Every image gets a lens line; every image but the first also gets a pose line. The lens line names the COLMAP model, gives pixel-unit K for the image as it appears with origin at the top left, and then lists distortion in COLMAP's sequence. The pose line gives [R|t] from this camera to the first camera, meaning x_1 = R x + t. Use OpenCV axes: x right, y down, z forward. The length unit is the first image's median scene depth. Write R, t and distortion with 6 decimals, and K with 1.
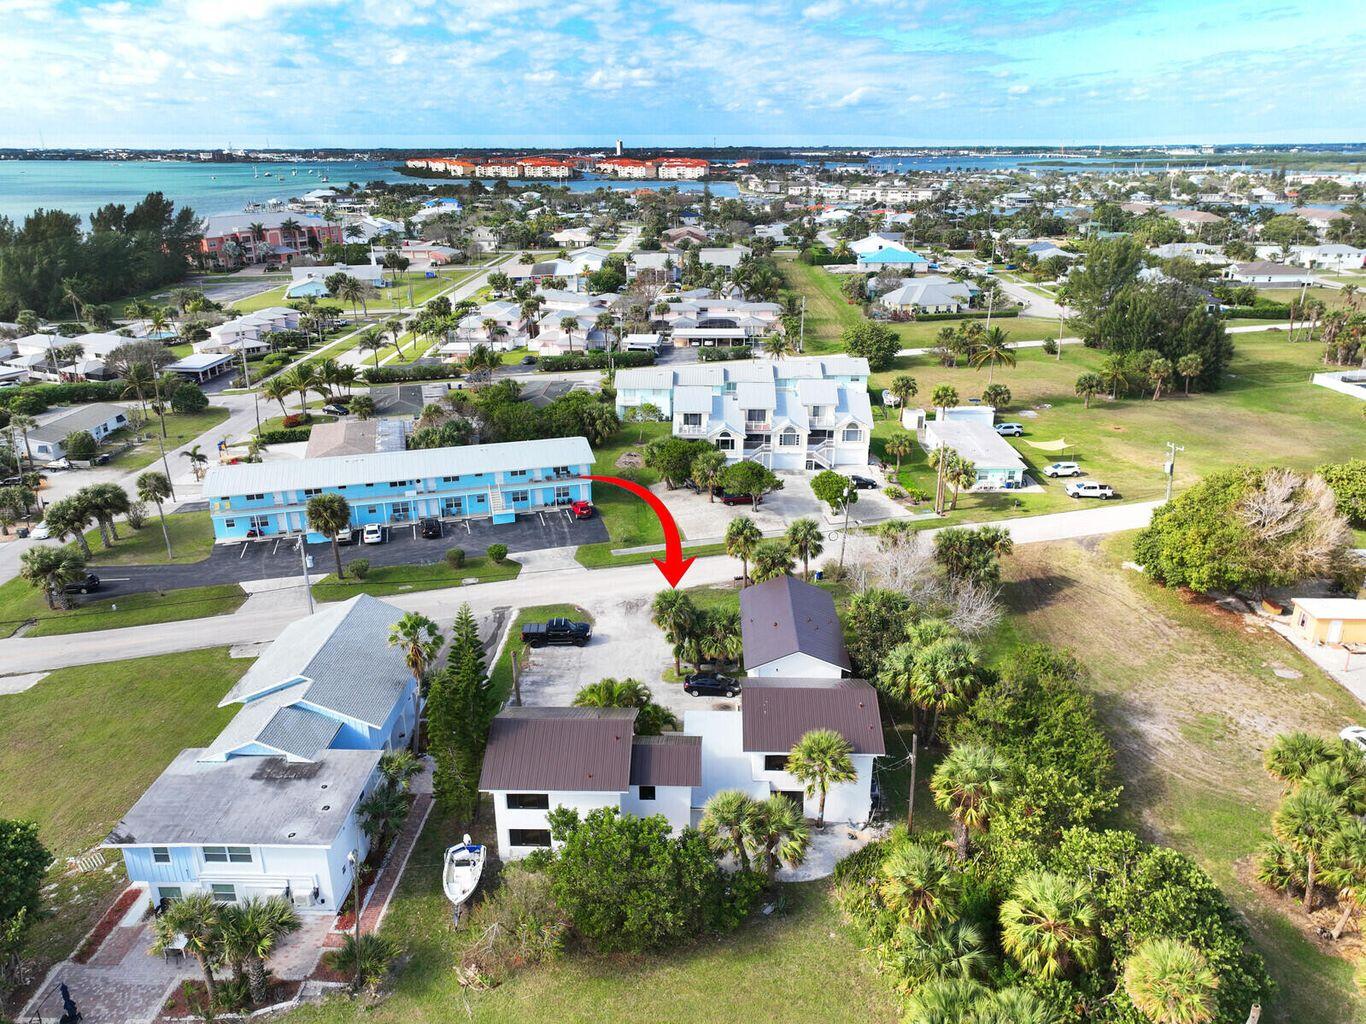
lens RADIAL K [[958.9, 0, 683.0], [0, 958.9, 512.0], [0, 0, 1]] dist [-0.005050, 0.021111]
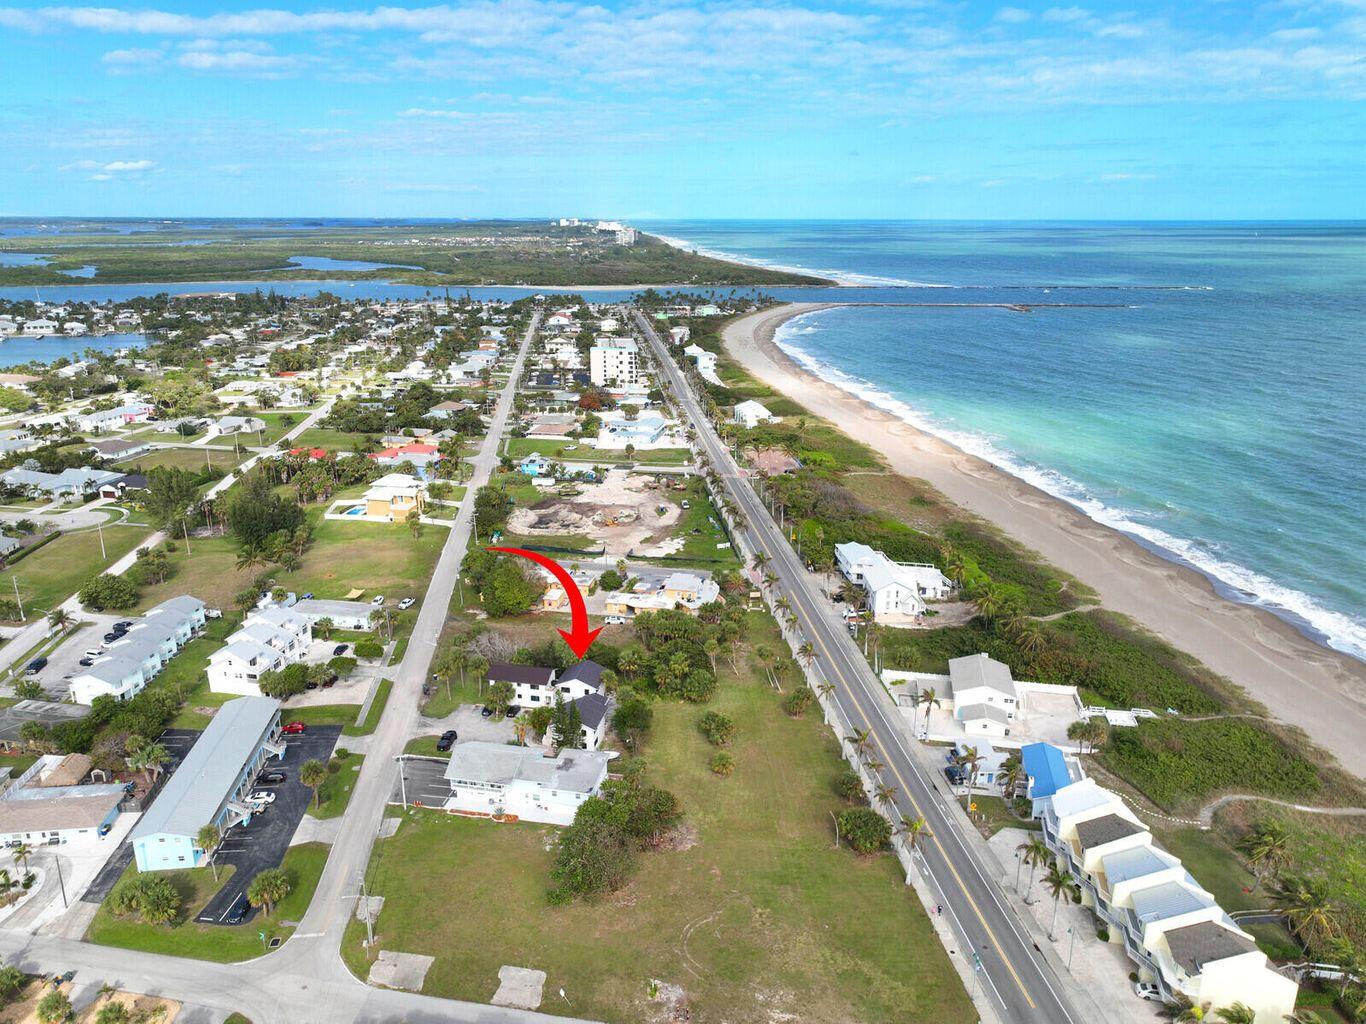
lens RADIAL K [[958.9, 0, 683.0], [0, 958.9, 512.0], [0, 0, 1]] dist [-0.005050, 0.021111]
pose [[0.169332, -0.286947, 0.942862, -1.441520], [0.347307, 0.912681, 0.215388, -0.464273], [-0.922336, 0.290991, 0.254205, -0.137468]]
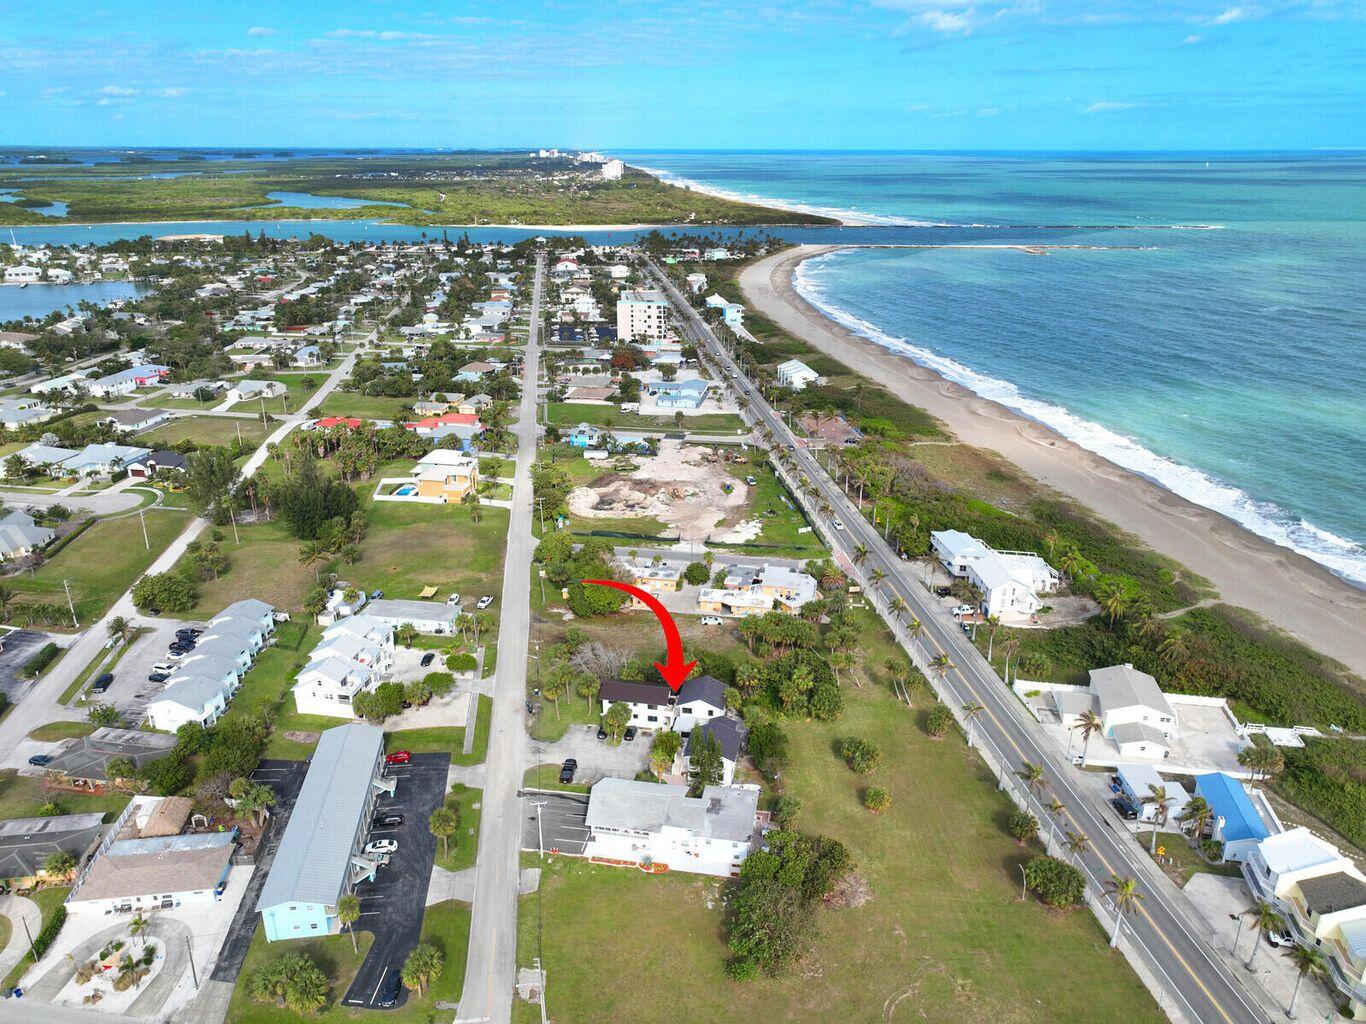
lens RADIAL K [[958.9, 0, 683.0], [0, 958.9, 512.0], [0, 0, 1]] dist [-0.005050, 0.021111]
pose [[0.149491, -0.349011, 0.925118, -1.312409], [0.348129, 0.894300, 0.281130, -0.622100], [-0.925451, 0.280034, 0.255190, 0.090953]]
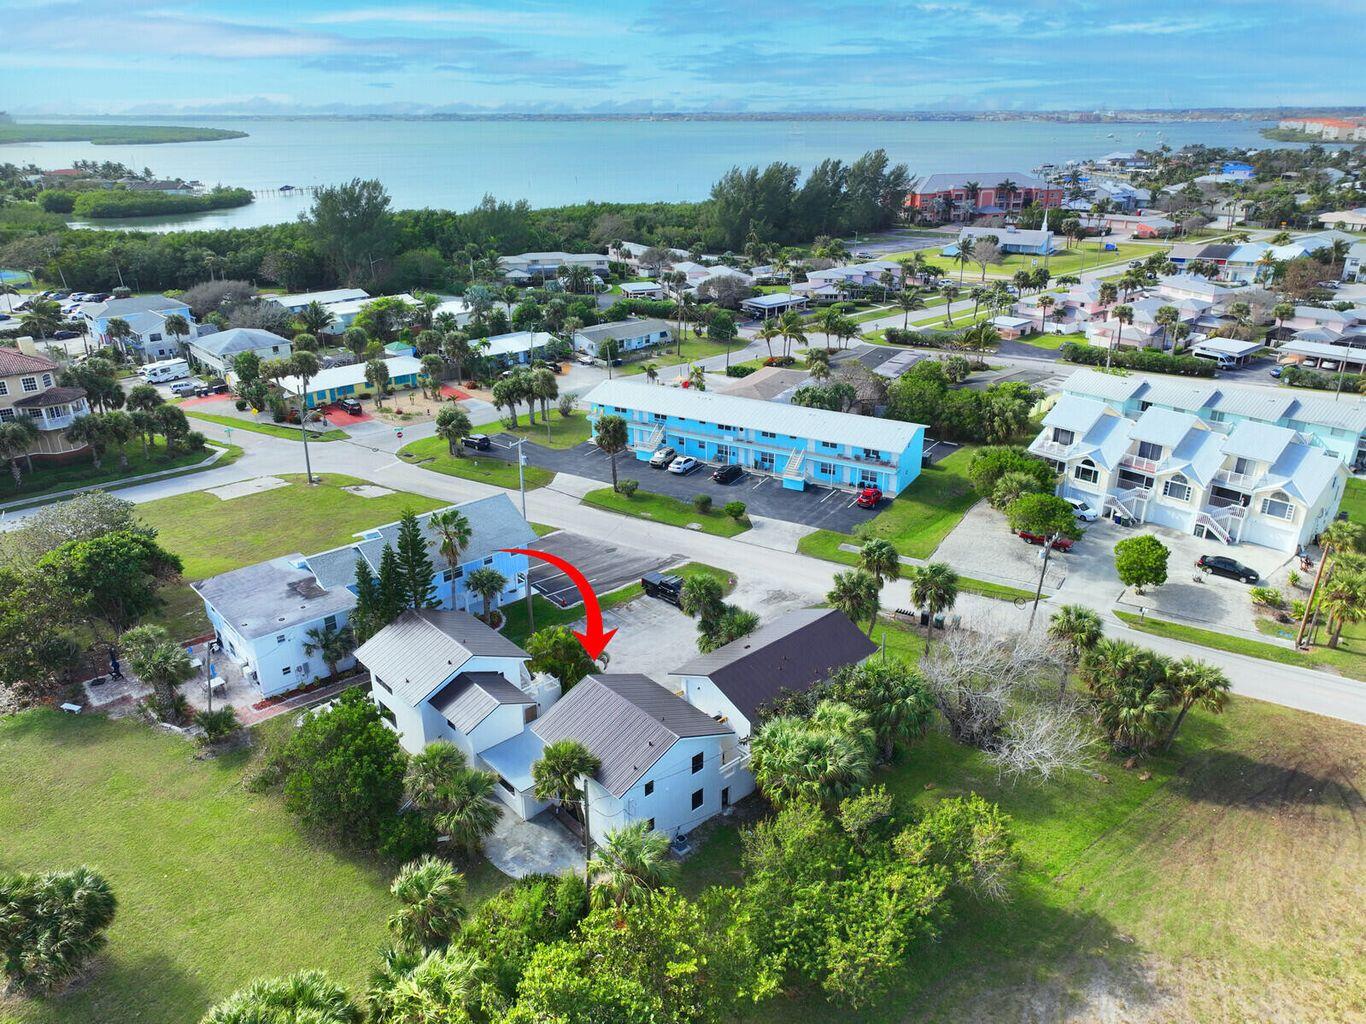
lens RADIAL K [[958.9, 0, 683.0], [0, 958.9, 512.0], [0, 0, 1]] dist [-0.005050, 0.021111]
pose [[0.689606, 0.278551, -0.668470, 0.400030], [-0.254568, 0.957397, 0.136330, -0.071080], [0.677966, 0.076157, 0.731137, 0.193945]]
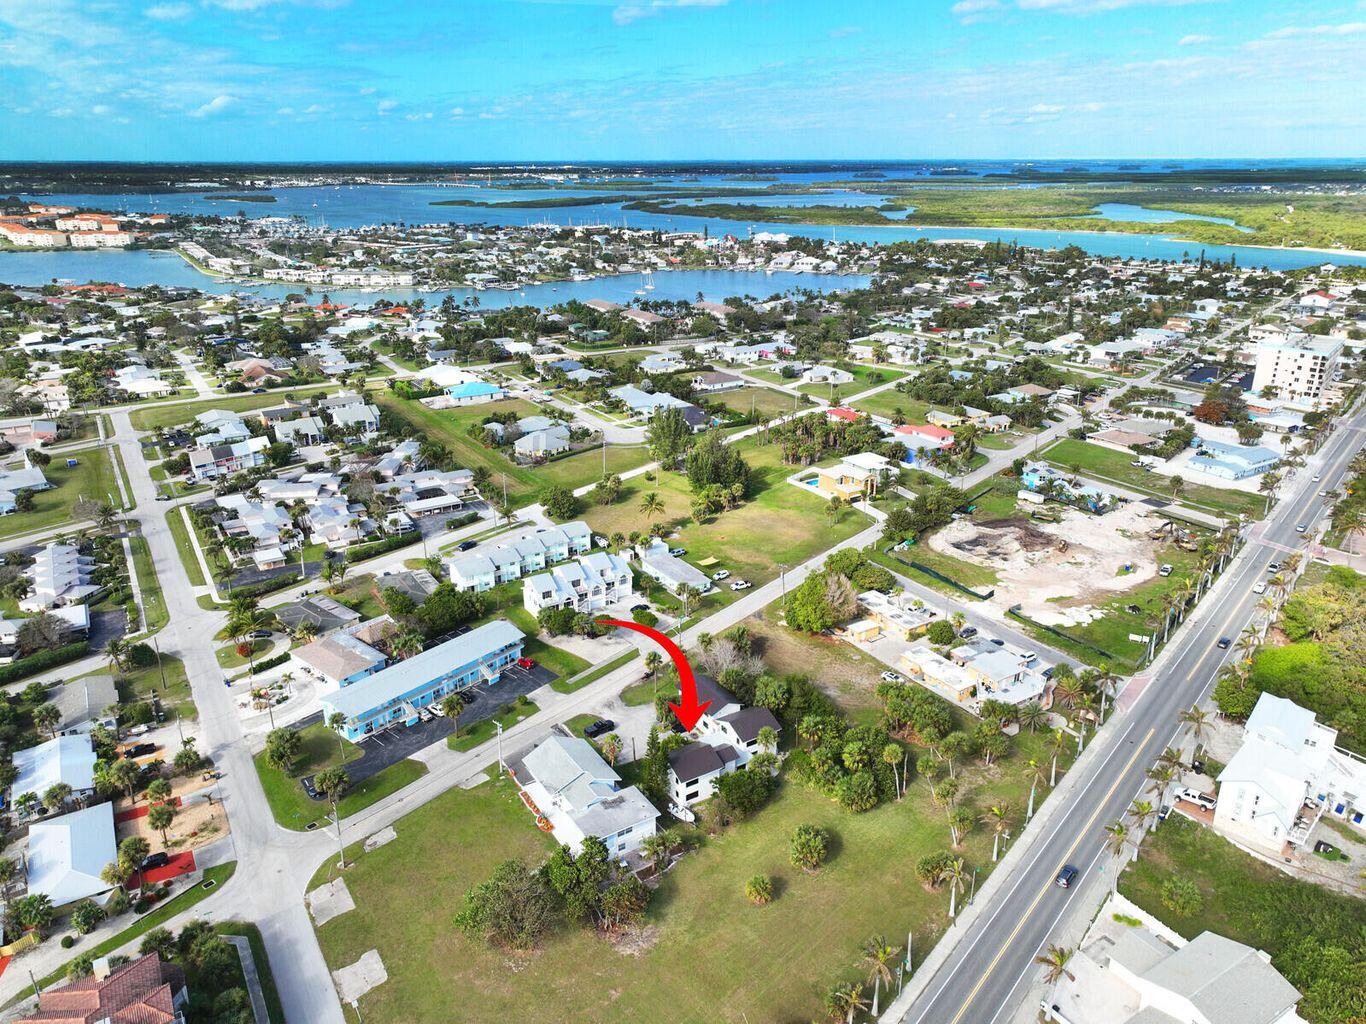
lens RADIAL K [[958.9, 0, 683.0], [0, 958.9, 512.0], [0, 0, 1]] dist [-0.005050, 0.021111]
pose [[0.830971, -0.191225, 0.522418, -0.763055], [0.196522, 0.979424, 0.045915, -0.312126], [-0.520449, 0.064512, 0.851452, -0.733367]]
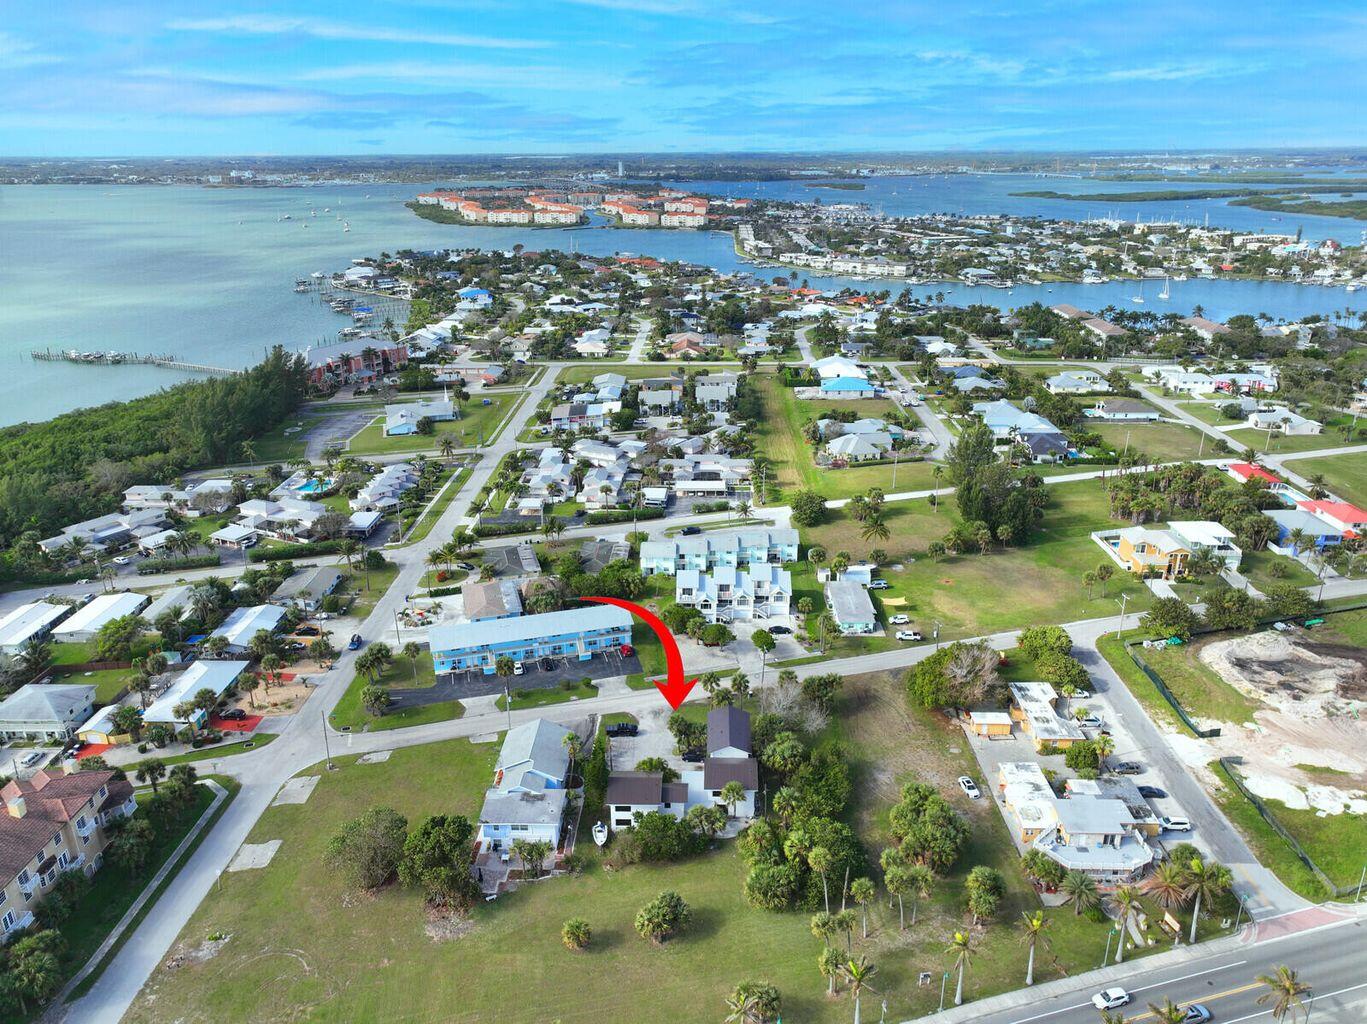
lens RADIAL K [[975.6, 0, 683.5], [0, 975.6, 512.0], [0, 0, 1]] dist [0.002103, 0.003233]
pose [[0.999993, -0.003090, -0.002139, 0.007795], [0.003074, 0.999970, -0.007111, -0.256471], [0.002161, 0.007105, 0.999972, -0.875523]]
